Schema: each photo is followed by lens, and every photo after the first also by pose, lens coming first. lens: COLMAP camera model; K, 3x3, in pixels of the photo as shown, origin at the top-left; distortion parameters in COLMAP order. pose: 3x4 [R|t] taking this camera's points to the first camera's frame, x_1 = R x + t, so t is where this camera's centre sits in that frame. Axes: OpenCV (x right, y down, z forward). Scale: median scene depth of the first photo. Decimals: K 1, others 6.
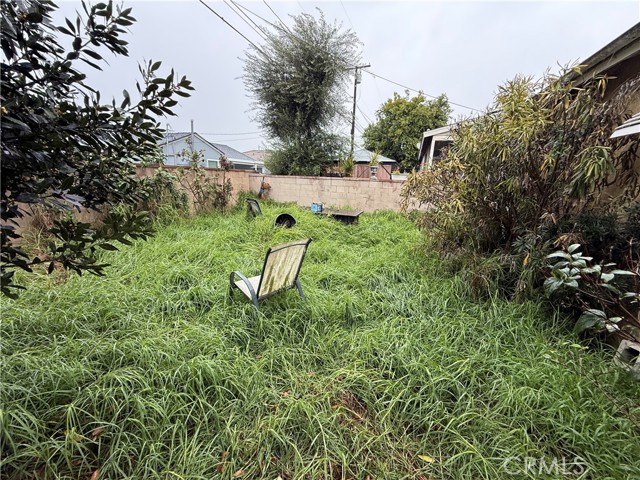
lens RADIAL K [[255.0, 0, 319.8], [0, 255.0, 240.1], [0, 0, 1]] dist [-0.003312, 0.000145]
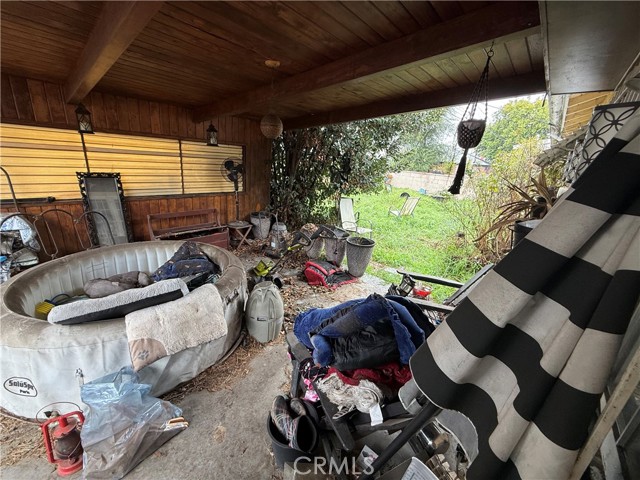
lens RADIAL K [[255.0, 0, 319.2], [0, 255.0, 241.1], [0, 0, 1]] dist [-0.003312, 0.000145]
pose [[0.925589, 0.167948, -0.339231, -0.014216], [-0.150390, 0.985576, 0.077607, 0.139200], [0.347372, -0.020815, 0.937496, -0.689554]]
